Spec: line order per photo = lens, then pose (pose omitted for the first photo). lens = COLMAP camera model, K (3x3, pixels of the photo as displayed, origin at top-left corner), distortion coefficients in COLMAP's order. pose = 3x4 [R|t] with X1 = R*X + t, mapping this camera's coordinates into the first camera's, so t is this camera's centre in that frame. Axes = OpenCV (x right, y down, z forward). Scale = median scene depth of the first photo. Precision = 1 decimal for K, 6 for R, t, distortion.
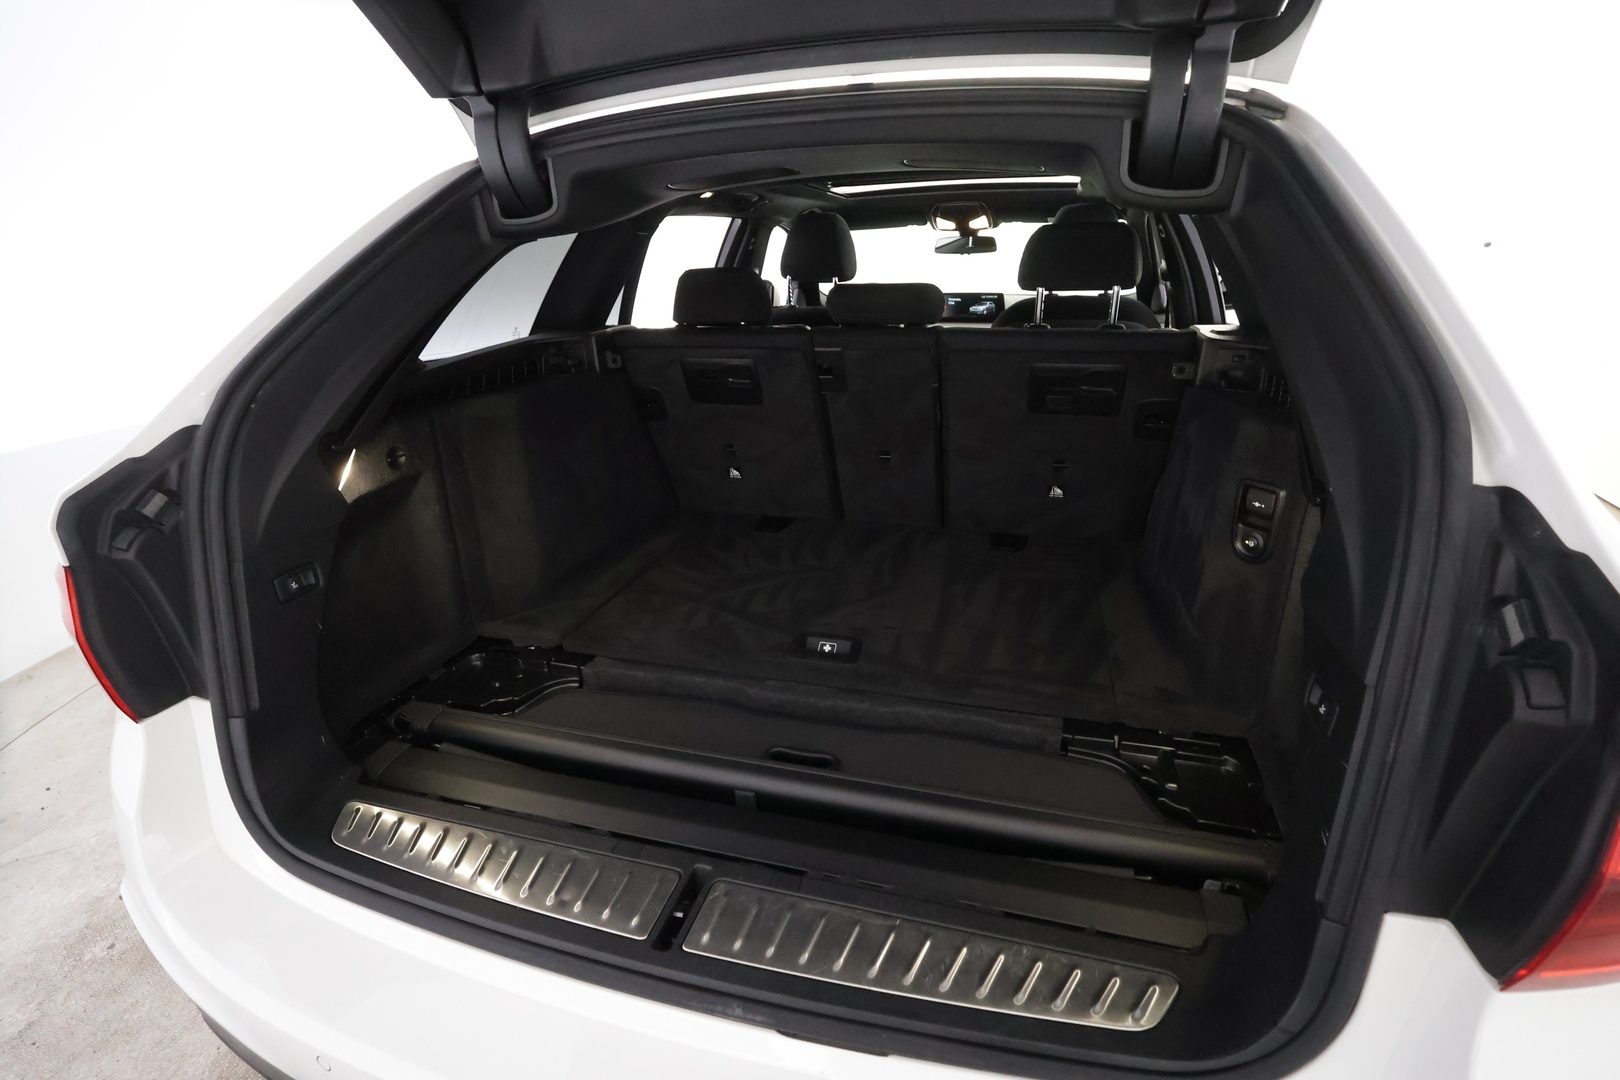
lens RADIAL K [[751.8, 0, 816.6], [0, 751.8, 540.9], [0, 0, 1]] dist [-0.001079, 0.000963]
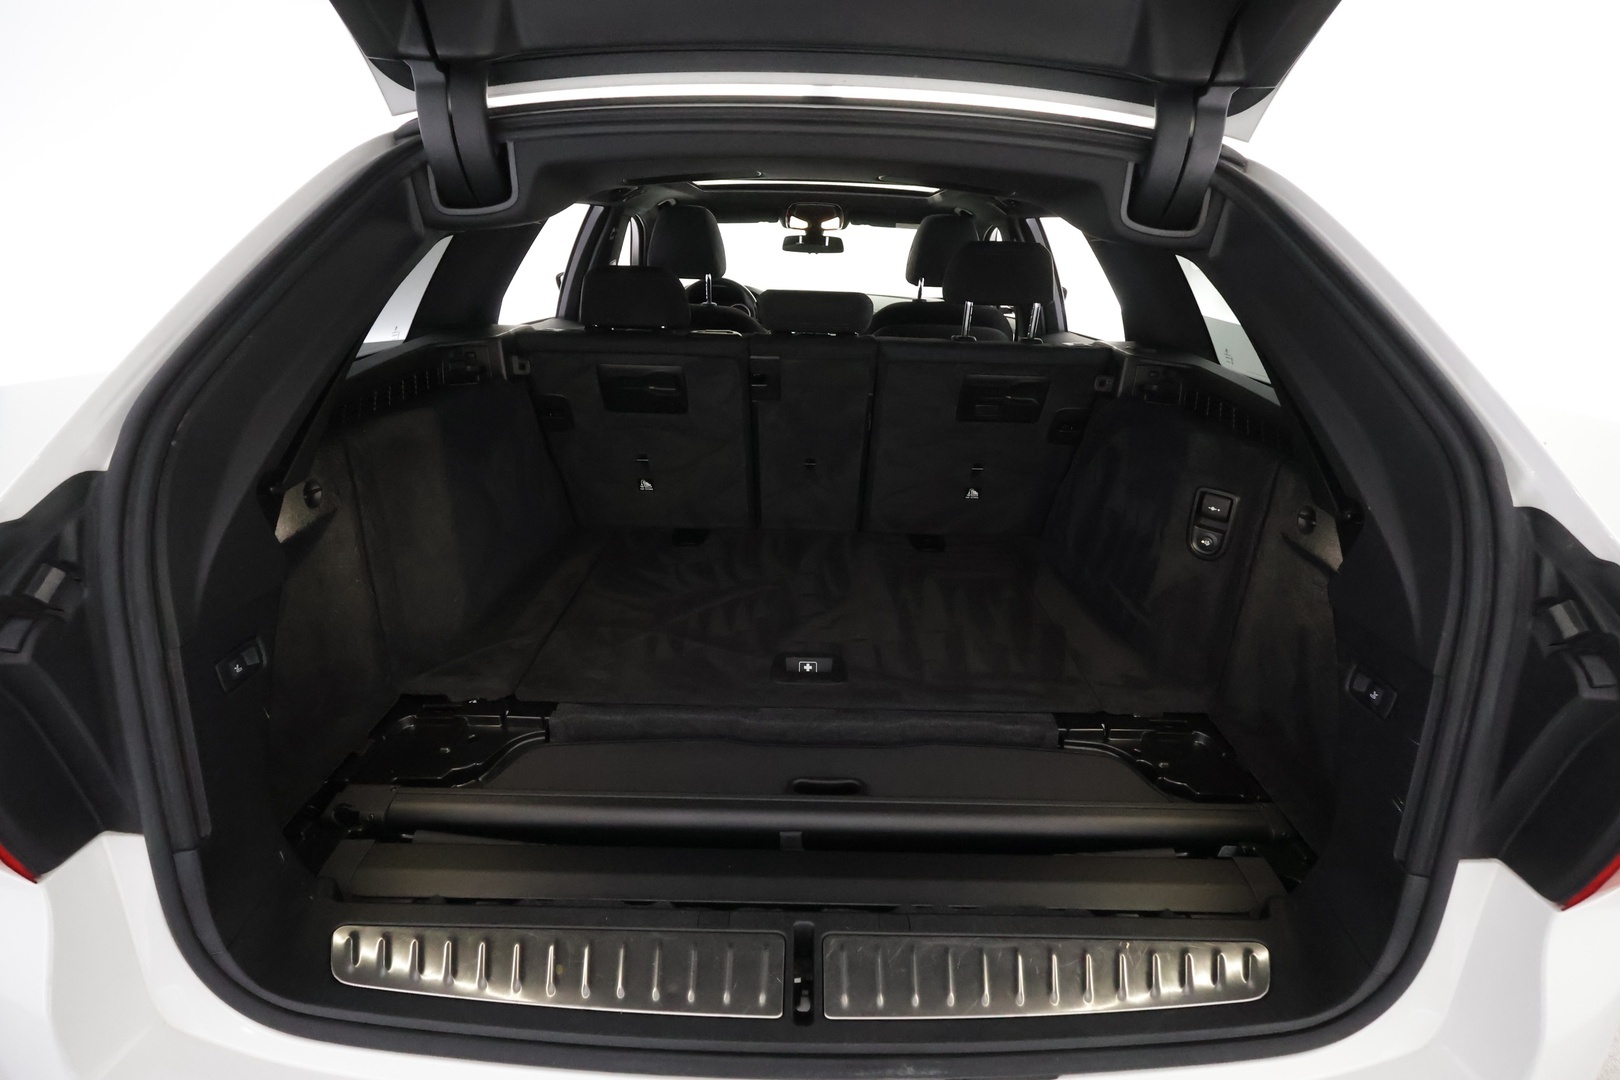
lens RADIAL K [[751.8, 0, 809.1], [0, 751.8, 539.6], [0, 0, 1]] dist [-0.001079, 0.000963]
pose [[0.958905, -0.056063, 0.278133, -0.306199], [0.051517, 0.998392, 0.023633, -0.058107], [-0.279011, -0.008333, 0.960252, 0.074087]]
